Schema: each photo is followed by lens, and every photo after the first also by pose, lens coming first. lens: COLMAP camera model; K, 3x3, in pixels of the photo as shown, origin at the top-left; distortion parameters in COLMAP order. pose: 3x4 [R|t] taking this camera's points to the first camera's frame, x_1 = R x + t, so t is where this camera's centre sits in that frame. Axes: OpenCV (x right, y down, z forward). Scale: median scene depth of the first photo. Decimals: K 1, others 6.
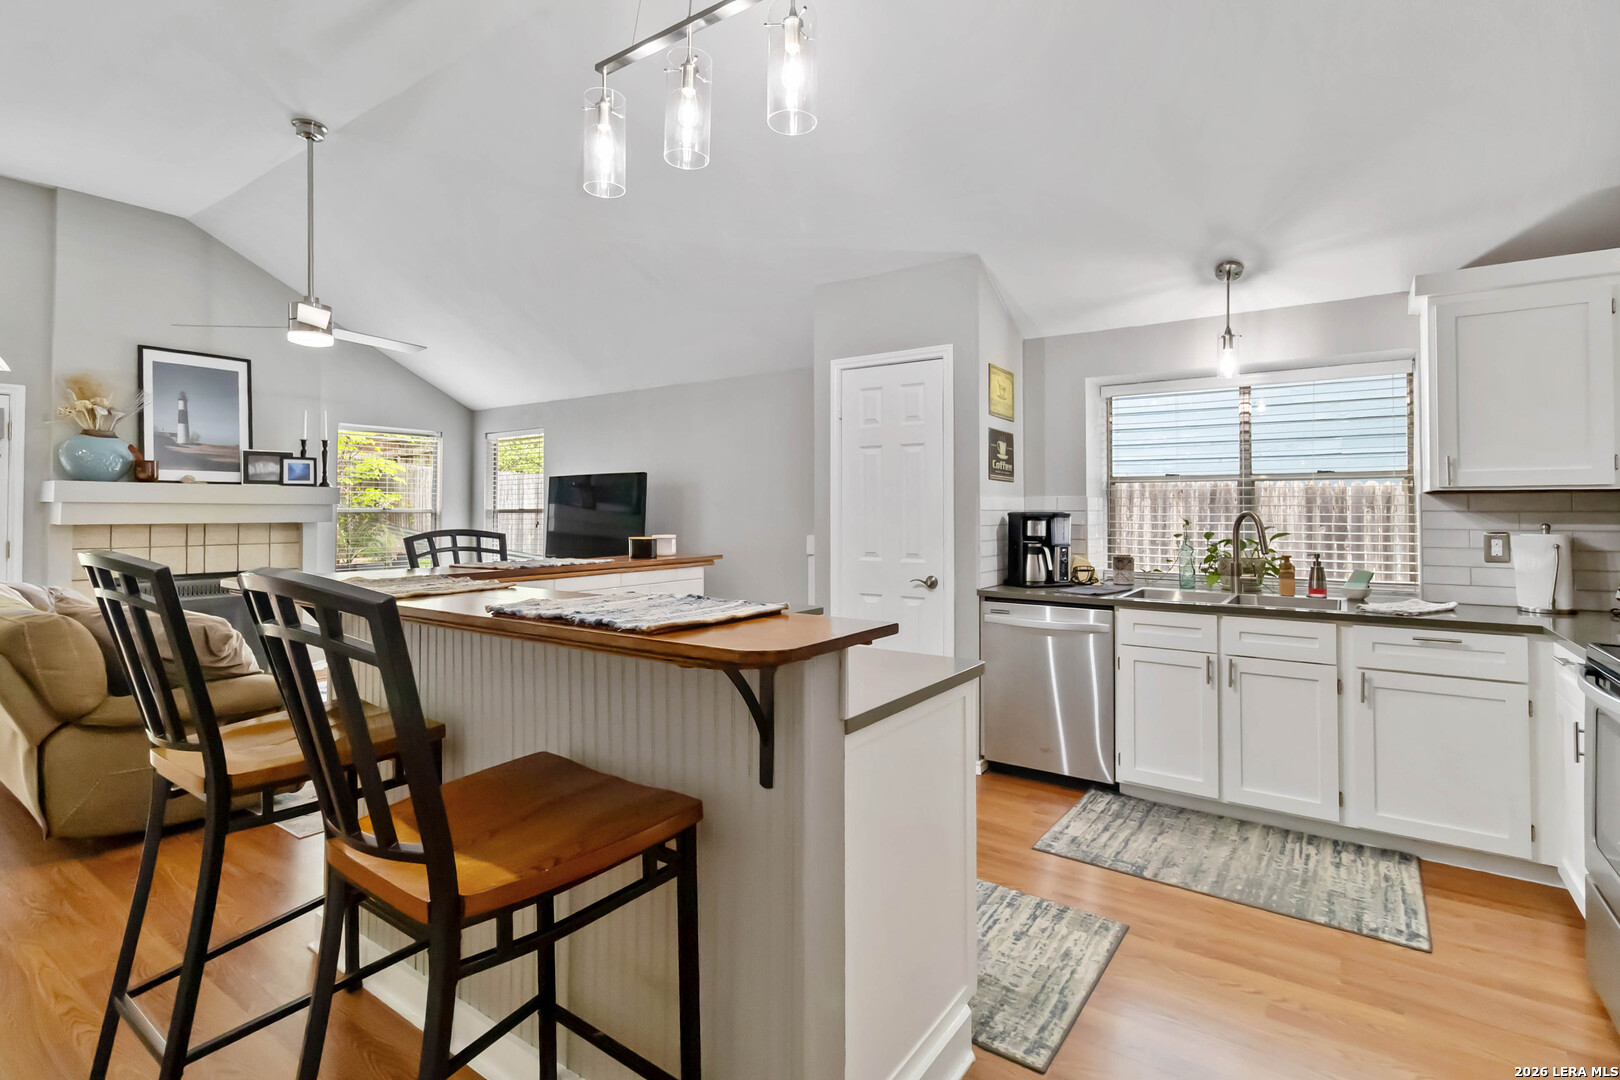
lens RADIAL K [[768.8, 0, 807.1], [0, 768.8, 507.7], [0, 0, 1]] dist [-0.002925, 0.000186]
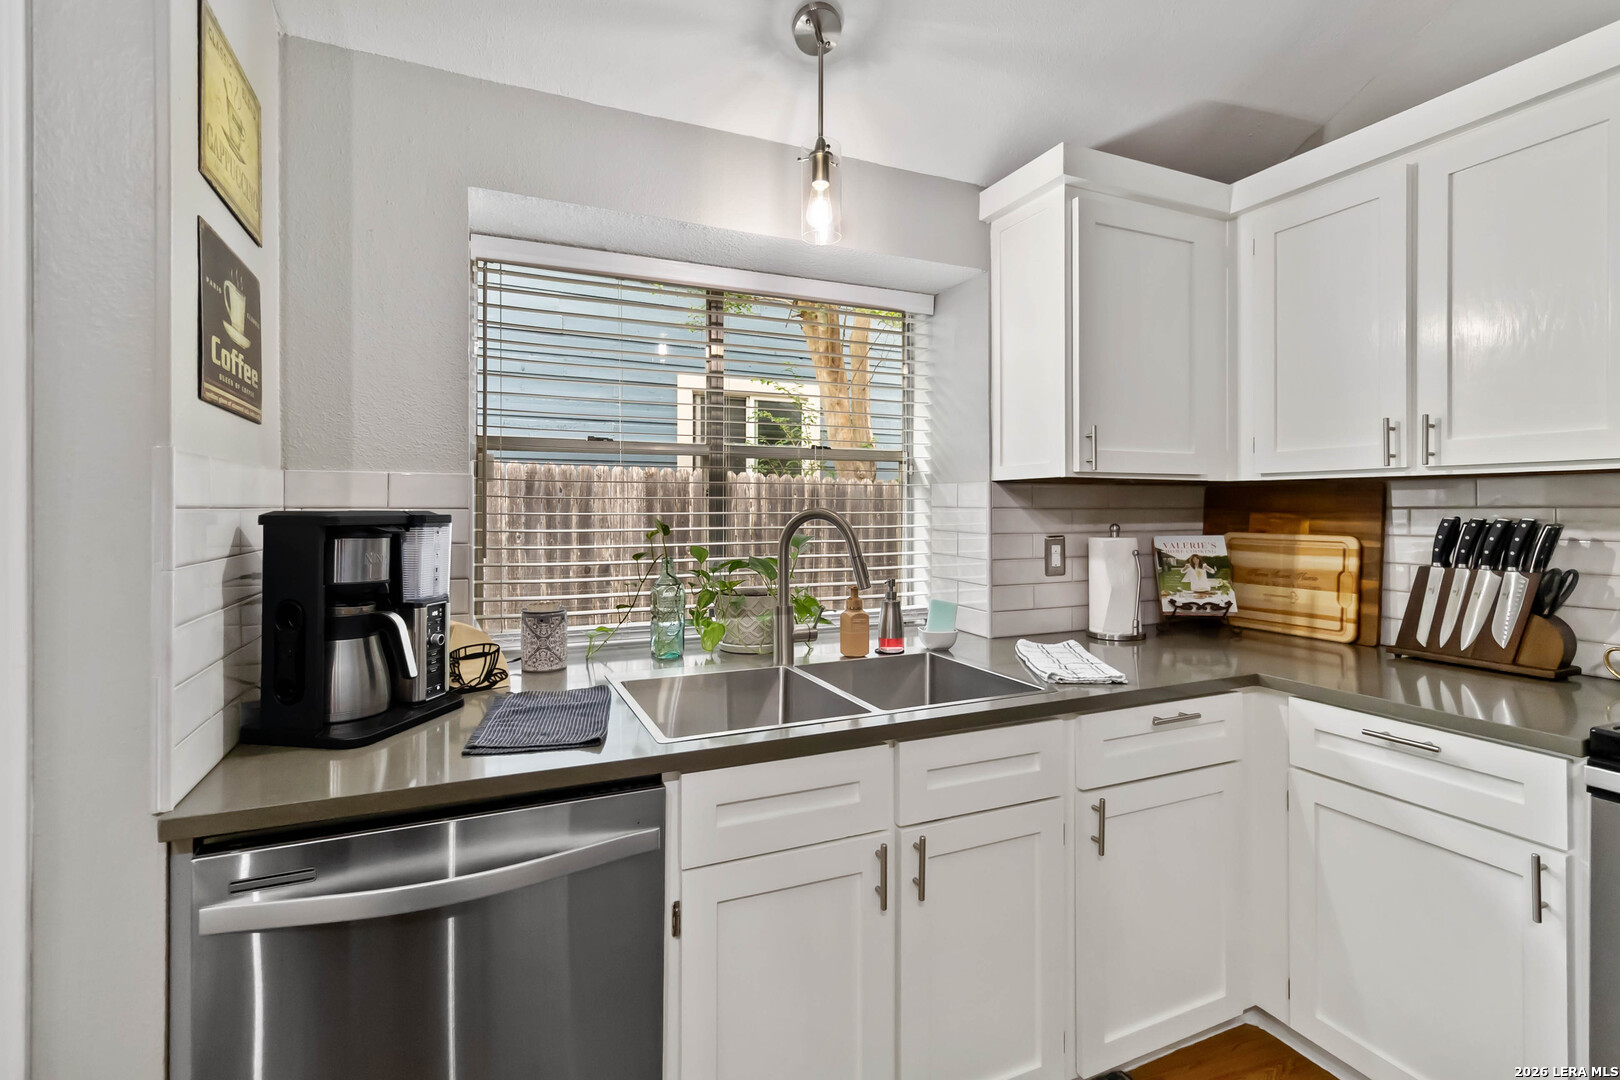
lens RADIAL K [[768.8, 0, 834.1], [0, 768.8, 505.1], [0, 0, 1]] dist [-0.002925, 0.000186]
pose [[0.495096, -0.000154, 0.868838, 0.131317], [-0.004661, 0.999985, 0.002833, 0.000843], [-0.868826, -0.005452, 0.495088, 0.806382]]
